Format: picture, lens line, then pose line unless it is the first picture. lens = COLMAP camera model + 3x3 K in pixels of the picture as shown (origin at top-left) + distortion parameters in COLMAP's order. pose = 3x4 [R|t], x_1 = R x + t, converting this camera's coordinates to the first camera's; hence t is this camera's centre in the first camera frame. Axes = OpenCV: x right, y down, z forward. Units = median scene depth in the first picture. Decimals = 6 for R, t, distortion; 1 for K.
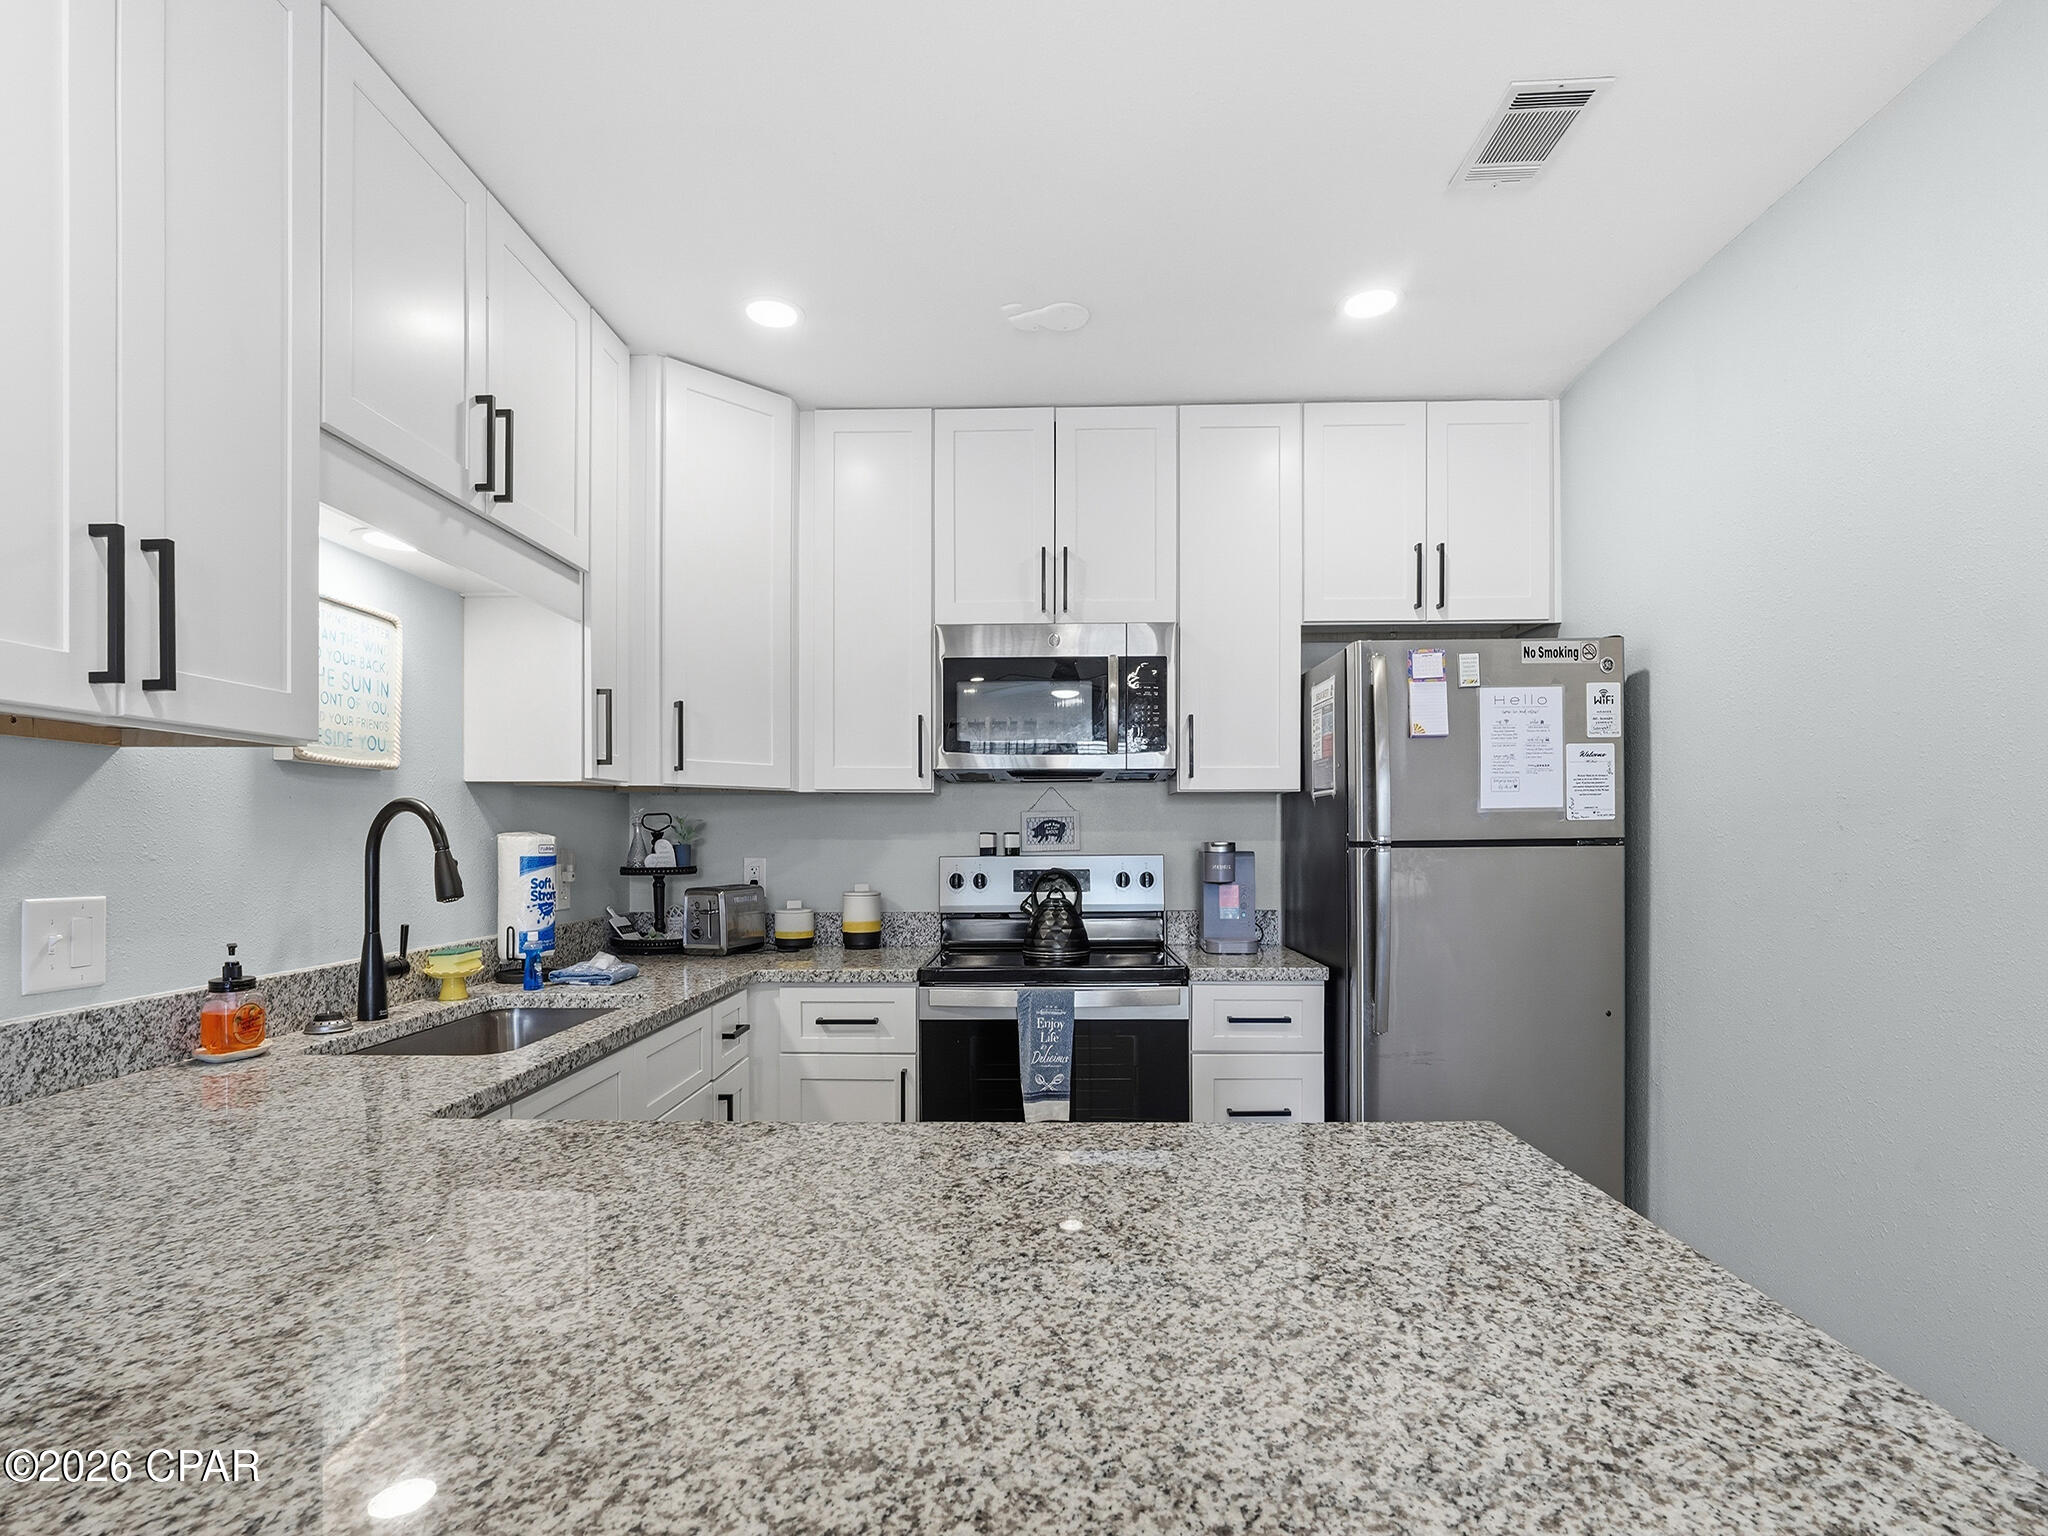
lens RADIAL K [[972.6, 0, 1030.6], [0, 972.6, 843.0], [0, 0, 1]] dist [-0.008936, 0.001978]
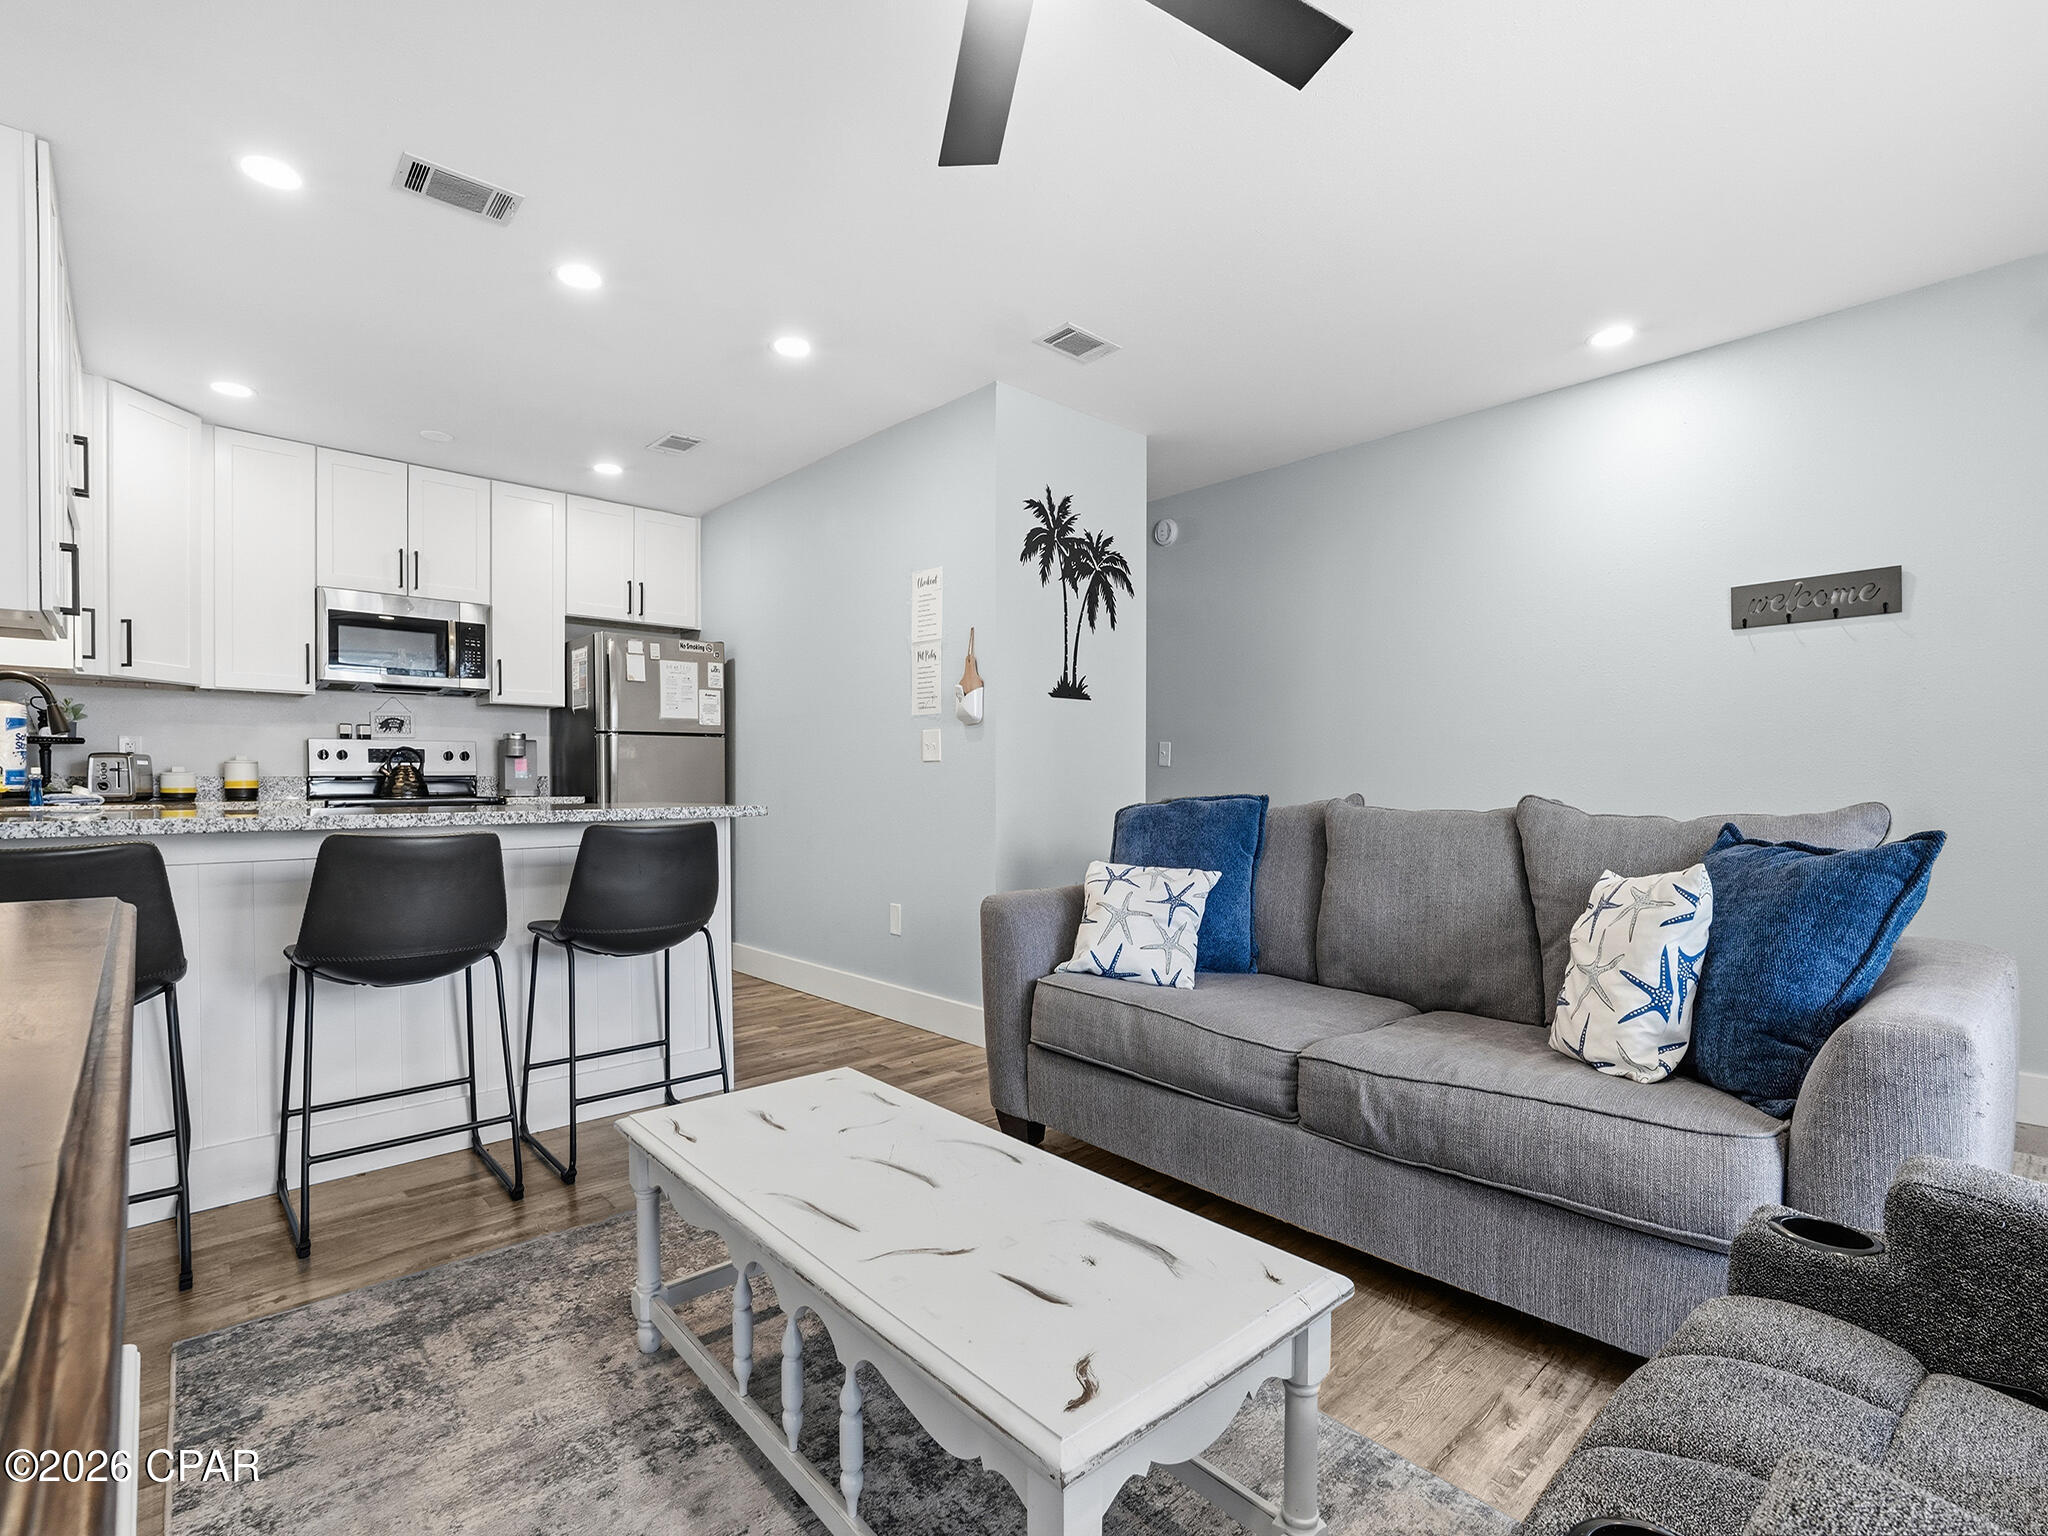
lens RADIAL K [[972.6, 0, 1034.4], [0, 972.6, 788.7], [0, 0, 1]] dist [-0.008936, 0.001978]
pose [[0.708276, -0.001656, 0.705934, -0.386344], [0.004984, 0.999984, -0.002654, 0.110295], [-0.705918, 0.005398, 0.708273, -0.913263]]
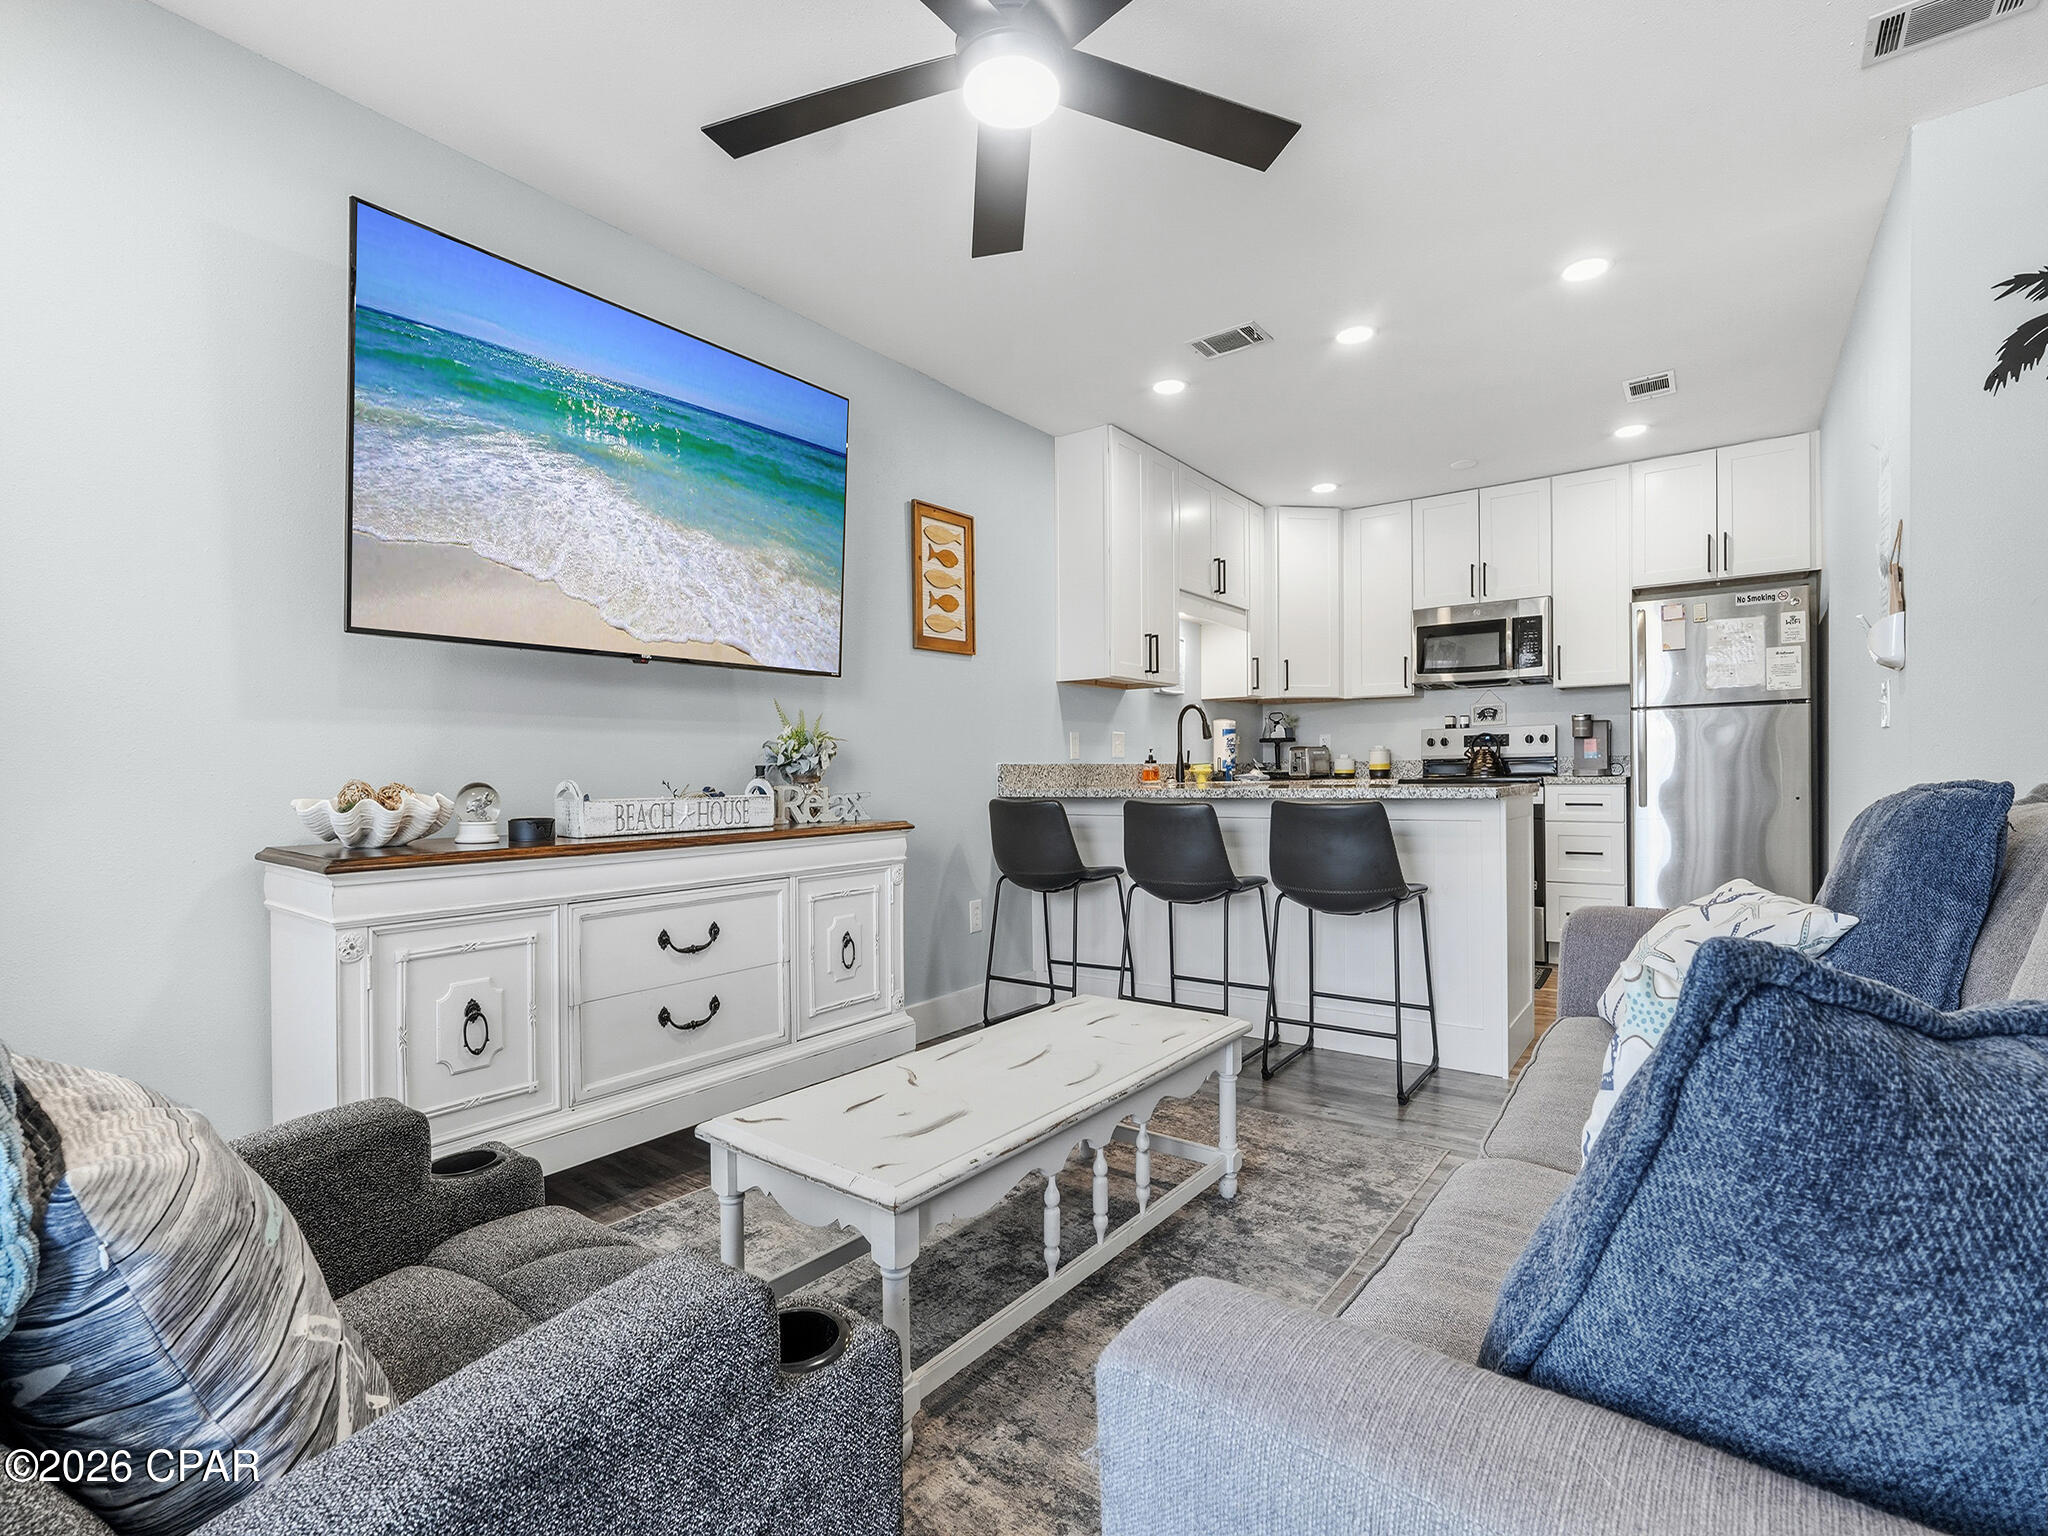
lens RADIAL K [[972.6, 0, 1012.1], [0, 972.6, 767.7], [0, 0, 1]] dist [-0.008936, 0.001978]
pose [[0.810770, -0.008382, -0.585305, 0.398350], [0.004246, 0.999955, -0.008439, 0.109852], [0.585350, 0.004357, 0.810769, -1.085445]]
